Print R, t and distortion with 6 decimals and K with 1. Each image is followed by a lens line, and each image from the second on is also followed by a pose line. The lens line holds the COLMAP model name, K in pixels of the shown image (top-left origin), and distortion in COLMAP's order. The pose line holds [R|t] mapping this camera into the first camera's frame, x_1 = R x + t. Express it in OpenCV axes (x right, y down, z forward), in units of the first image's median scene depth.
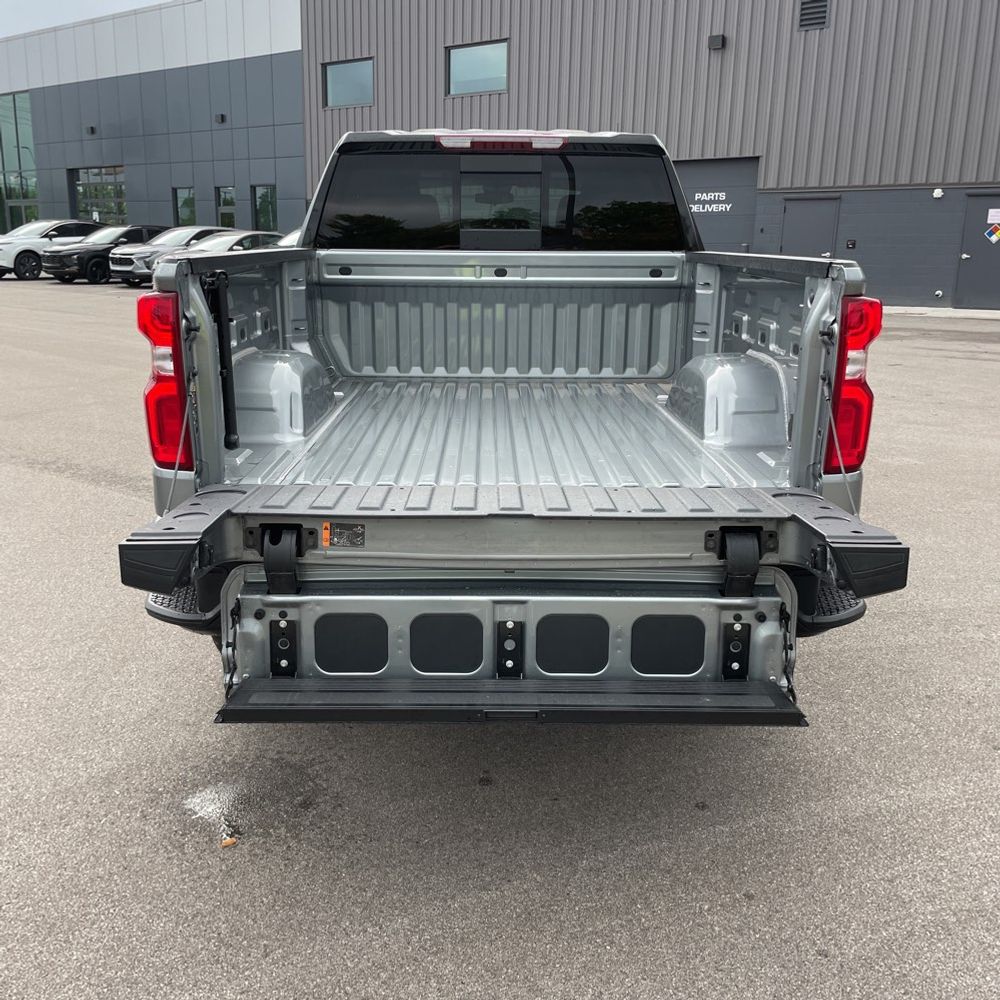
lens RADIAL K [[997.5, 0, 490.5], [0, 997.5, 507.2], [0, 0, 1]] dist [0.088774, -0.120857]
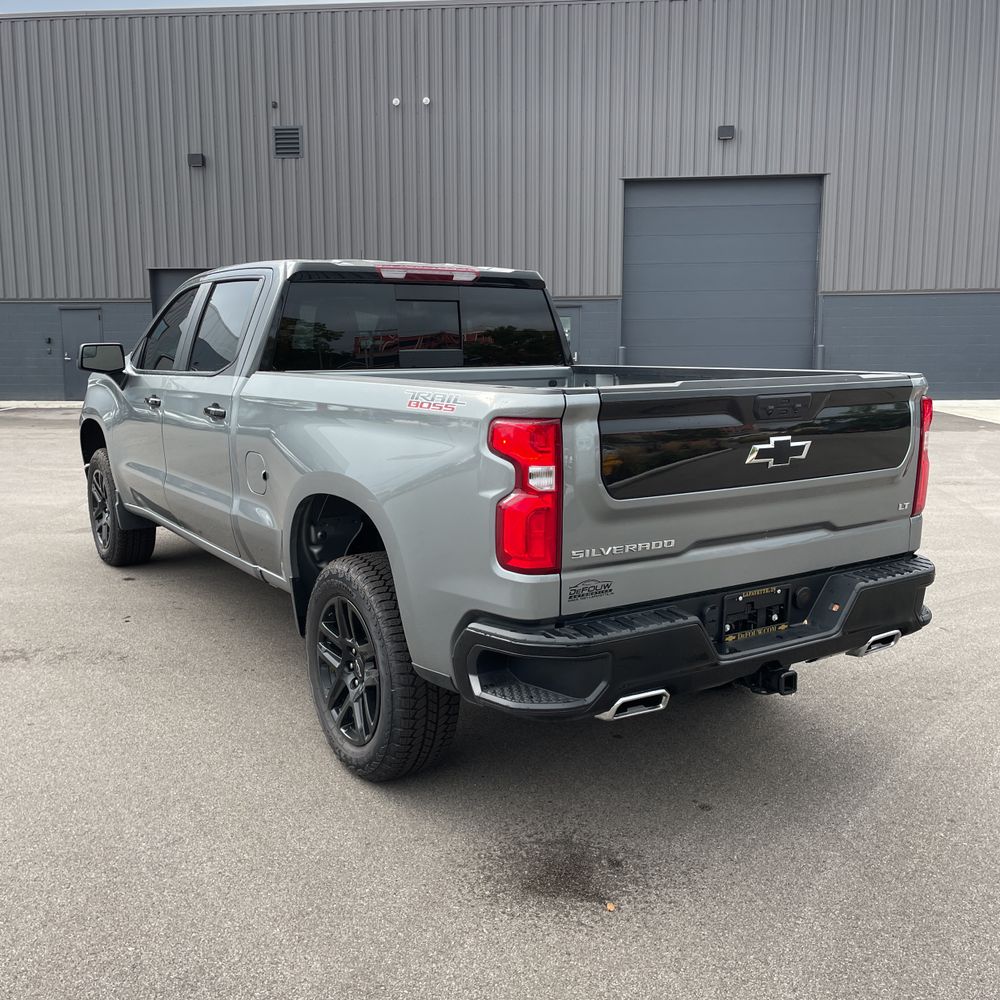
lens RADIAL K [[996.9, 0, 491.3], [0, 996.9, 501.2], [0, 0, 1]] dist [0.102144, -0.140075]
pose [[0.843496, -0.097488, 0.528215, -0.539867], [0.151033, 0.986763, -0.059064, -0.034907], [-0.515465, 0.129598, 0.847054, 0.046619]]
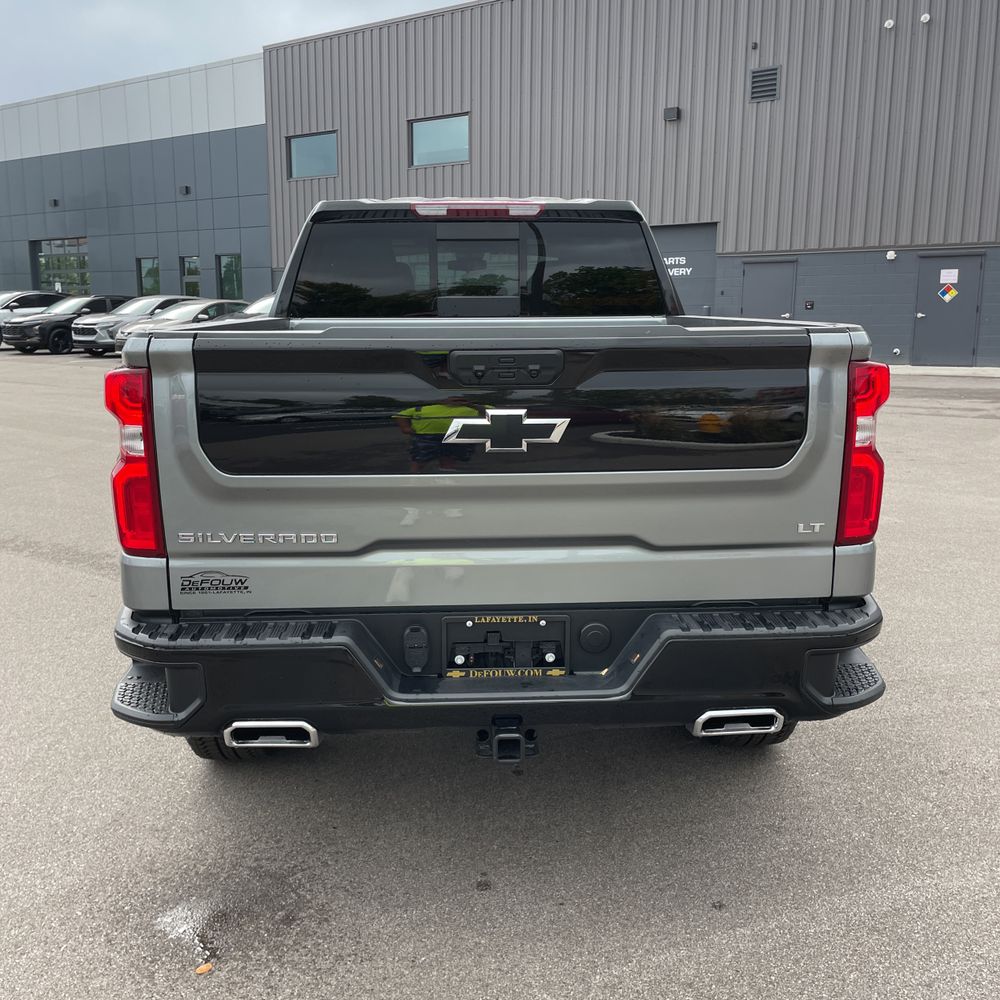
lens RADIAL K [[999.3, 0, 495.1], [0, 999.3, 499.9], [0, 0, 1]] dist [0.087420, -0.114563]
pose [[0.999097, -0.020523, 0.037189, -0.014438], [0.023004, 0.997450, -0.067561, -0.011084], [-0.035708, 0.068356, 0.997022, 0.034151]]
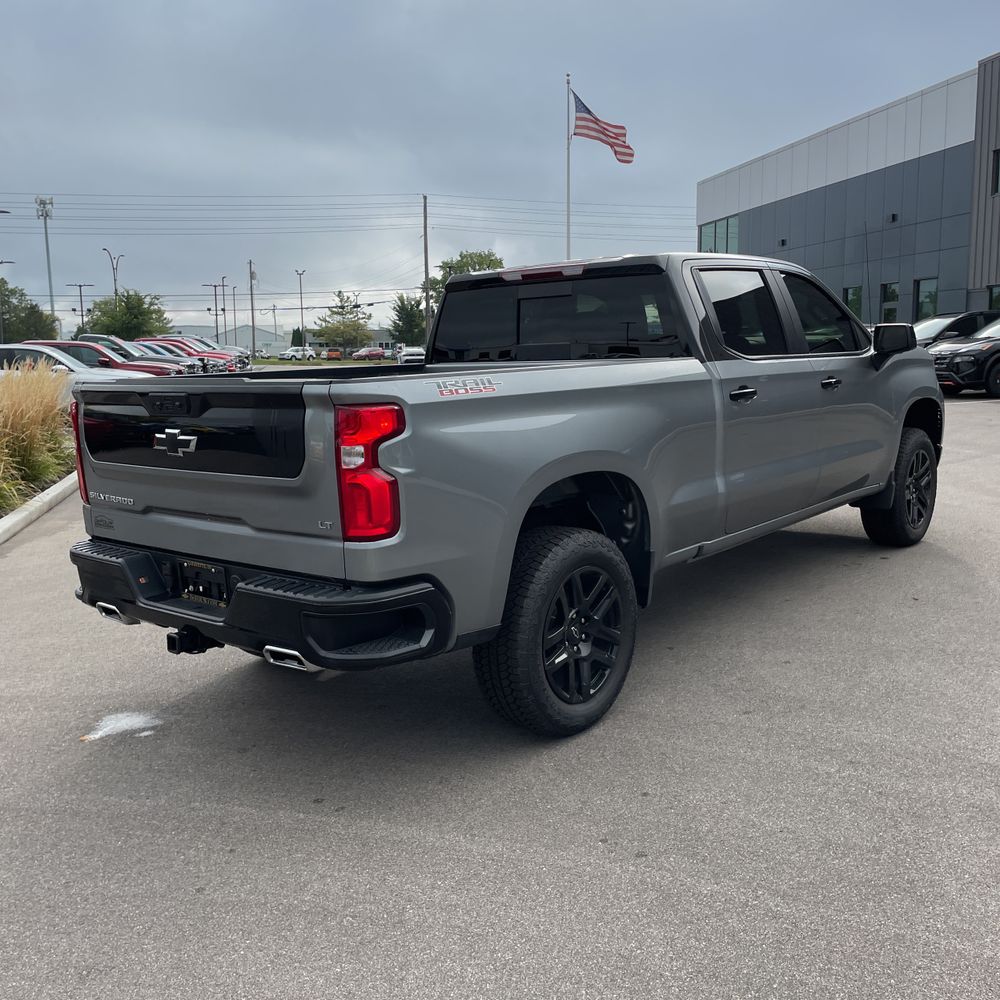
lens RADIAL K [[996.4, 0, 499.6], [0, 996.4, 488.4], [0, 0, 1]] dist [0.093255, -0.119764]
pose [[0.765910, 0.057153, -0.640403, 0.744009], [-0.126117, 0.990046, -0.062476, -0.025604], [0.630458, 0.128617, 0.765494, 0.082101]]
